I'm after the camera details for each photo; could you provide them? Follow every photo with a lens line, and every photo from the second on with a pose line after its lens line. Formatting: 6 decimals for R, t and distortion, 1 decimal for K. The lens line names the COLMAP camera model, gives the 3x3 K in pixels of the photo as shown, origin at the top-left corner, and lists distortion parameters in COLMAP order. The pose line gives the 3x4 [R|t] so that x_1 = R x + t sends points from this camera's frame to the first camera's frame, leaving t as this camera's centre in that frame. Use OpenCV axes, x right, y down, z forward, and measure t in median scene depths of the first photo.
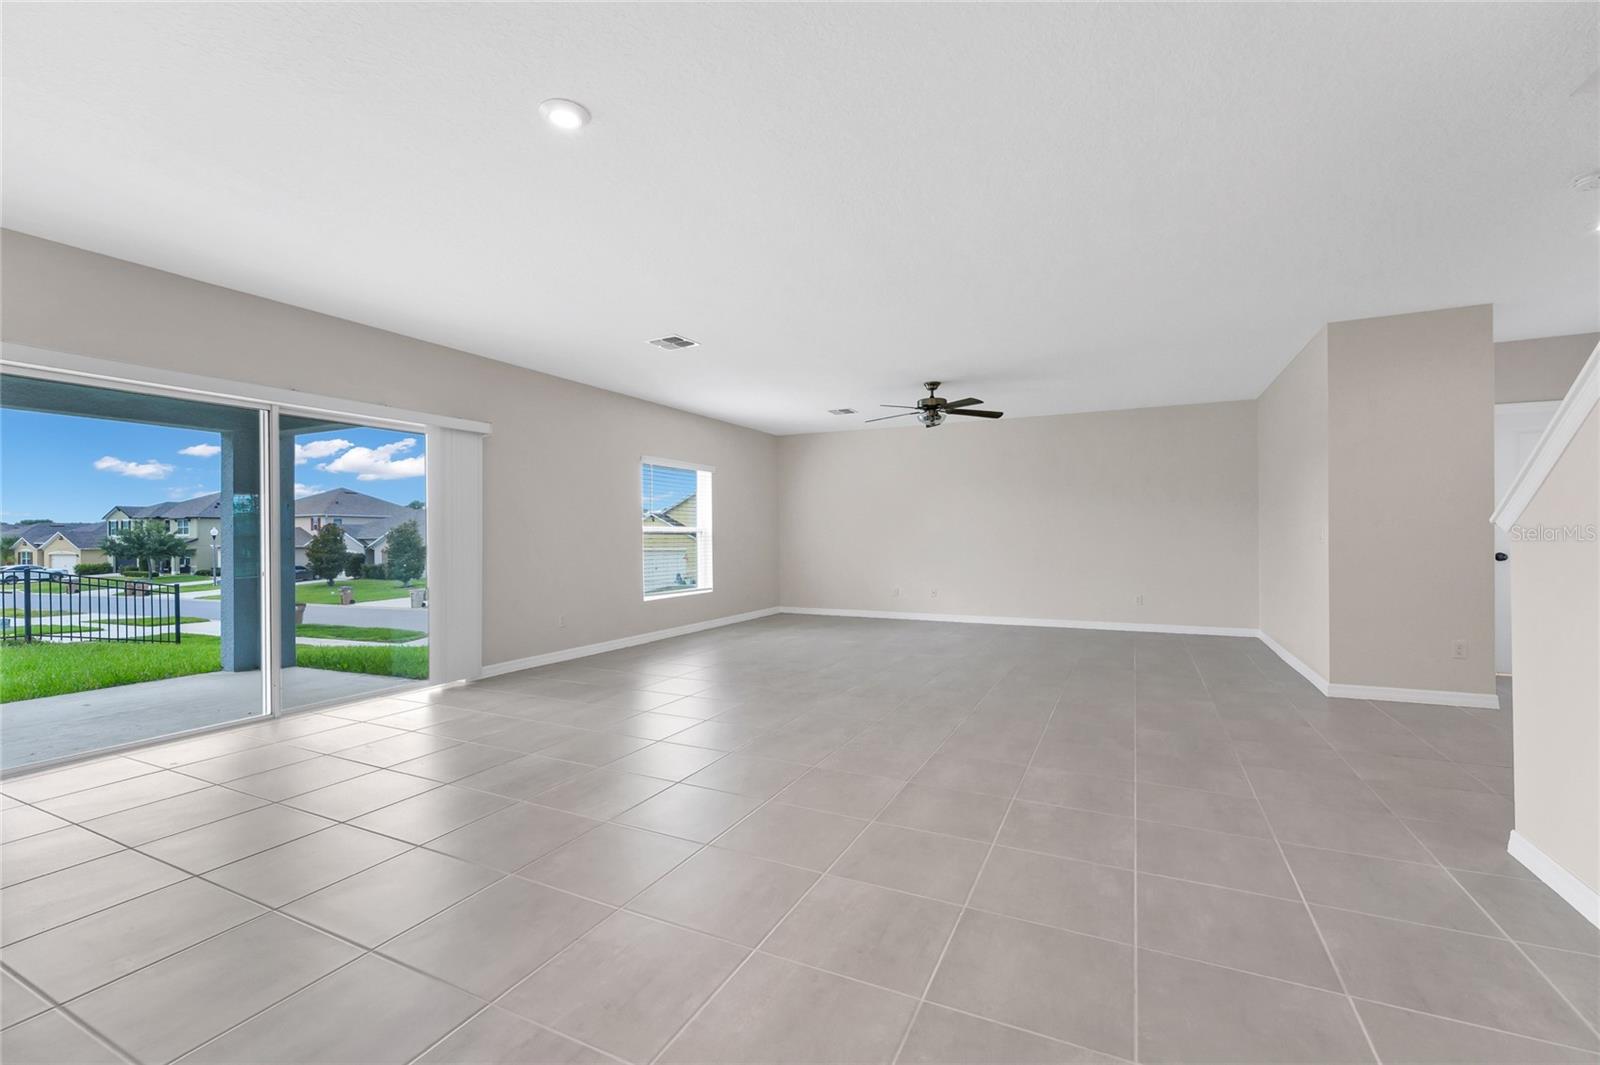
lens RADIAL K [[668.1, 0, 799.0], [0, 668.1, 537.9], [0, 0, 1]] dist [-0.000147, -0.000106]
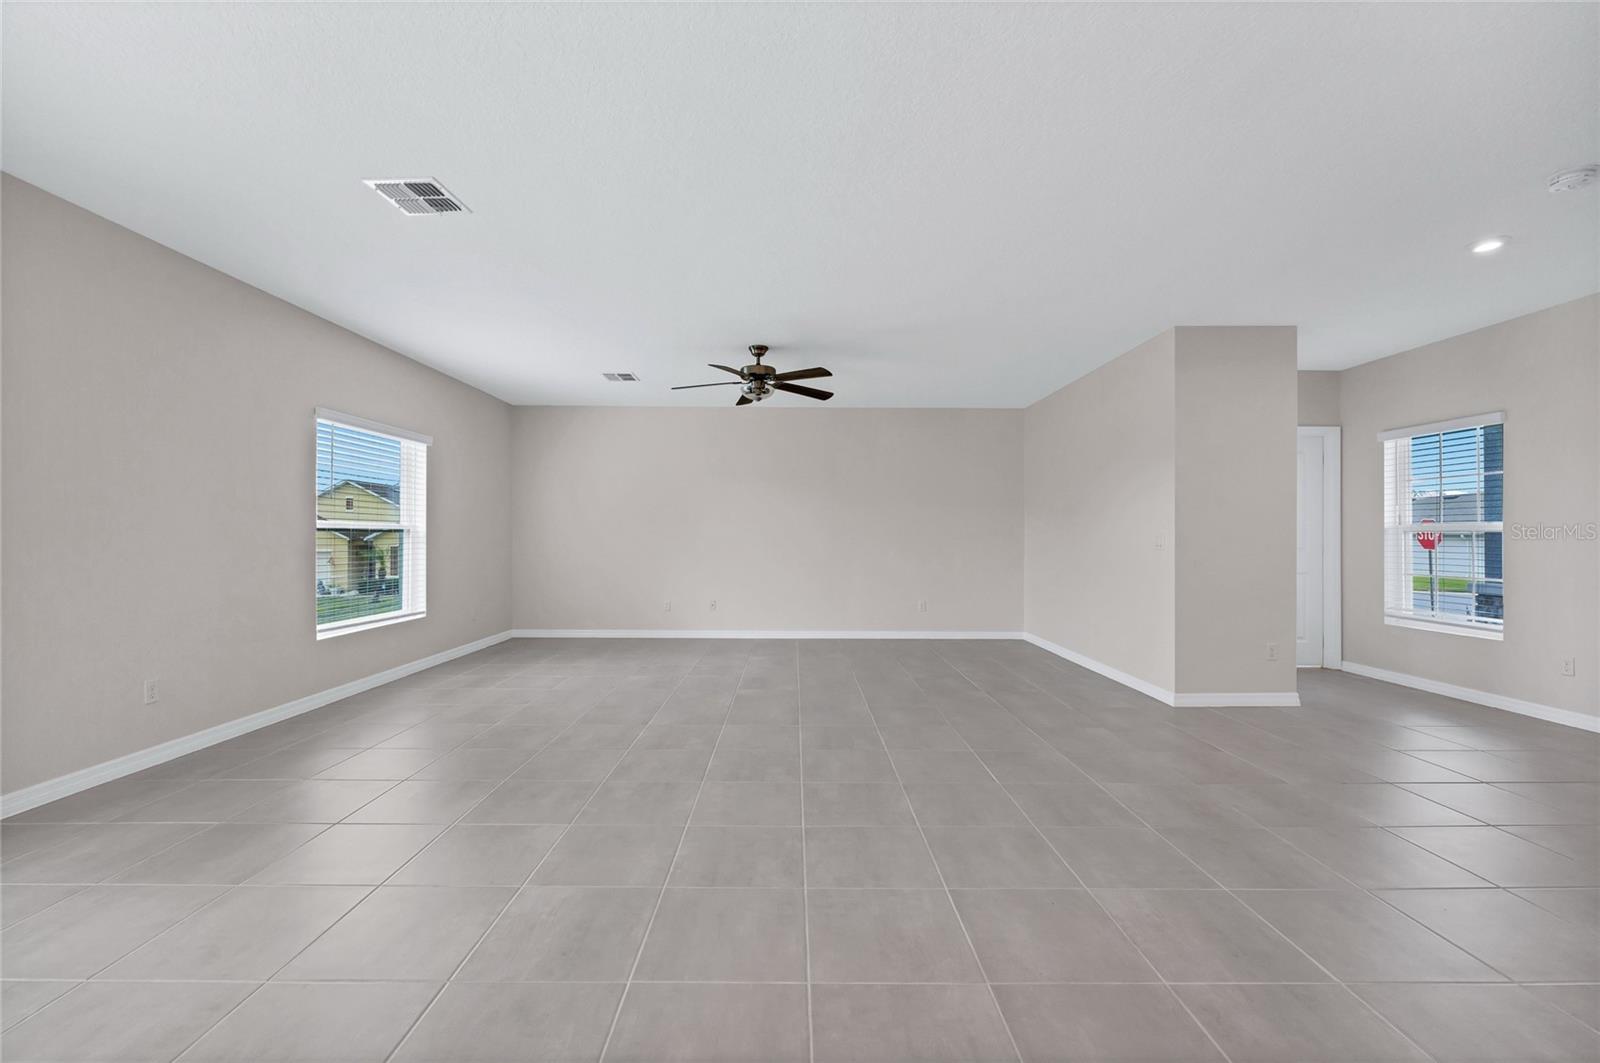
lens RADIAL K [[671.6, 0, 783.7], [0, 671.6, 531.1], [0, 0, 1]] dist [-0.000384, -0.000155]
pose [[0.906361, 0.012276, 0.422325, -0.109075], [-0.007050, 0.999878, -0.013935, -0.001432], [-0.422445, 0.009653, 0.906337, 0.262965]]
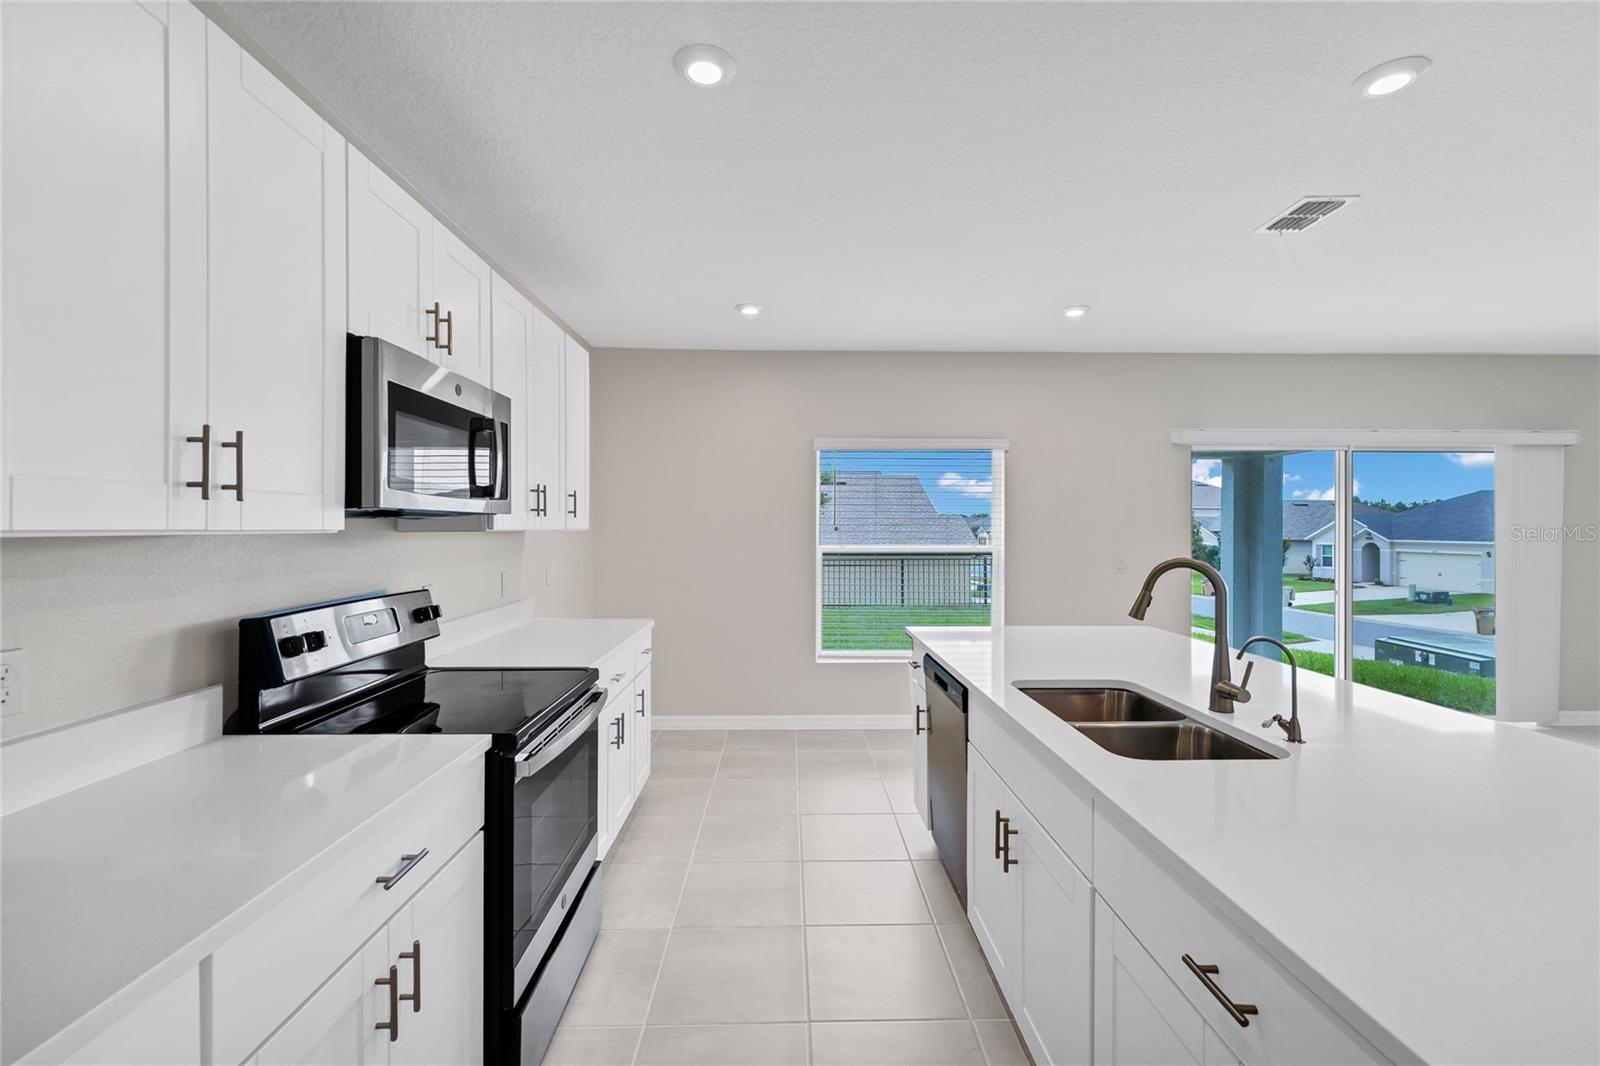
lens RADIAL K [[689.4, 0, 799.1], [0, 689.4, 529.2], [0, 0, 1]] dist [-0.001285, -0.000199]
pose [[0.458724, 0.011954, -0.888498, -0.103655], [-0.008606, 0.999922, 0.009010, -0.035493], [0.888537, 0.003513, 0.458792, -0.235982]]
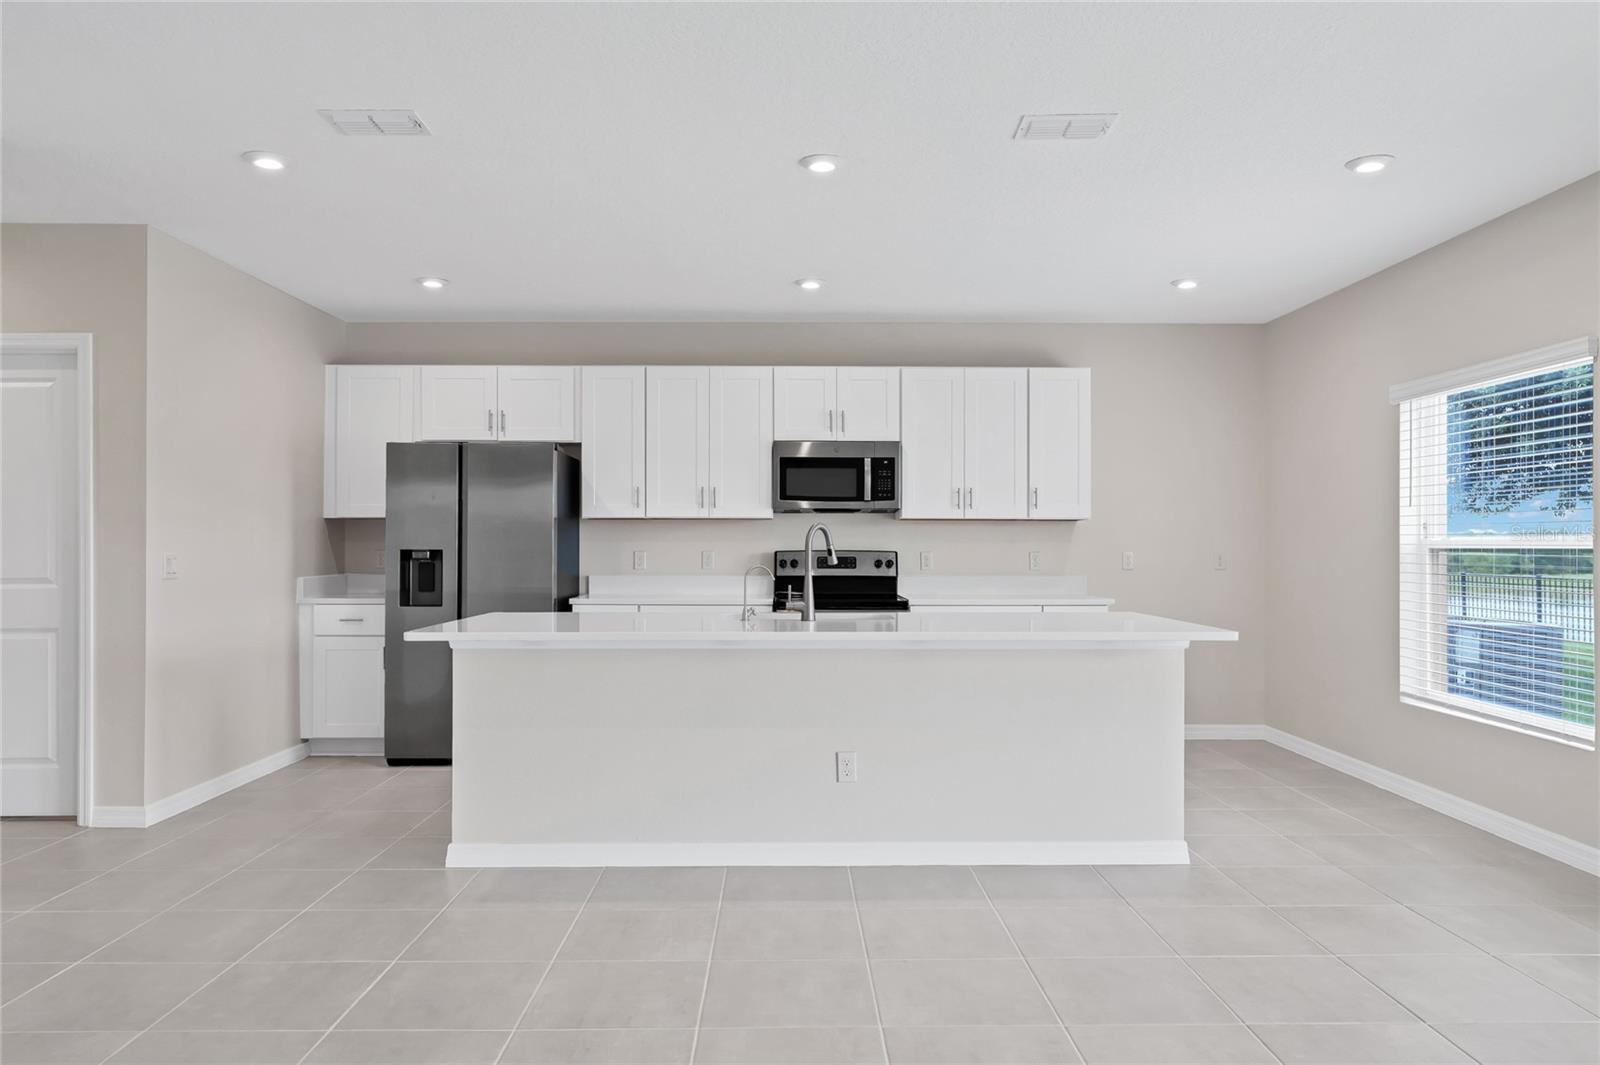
lens RADIAL K [[1105.4, 0, 792.3], [0, 1105.4, 535.7], [0, 0, 1]] dist [-0.000049, -0.000271]
pose [[-0.893721, 0.005412, -0.448591, 0.040239], [0.006091, 0.999981, -0.000070, -0.014610], [0.448582, -0.002795, -0.893737, 0.631233]]
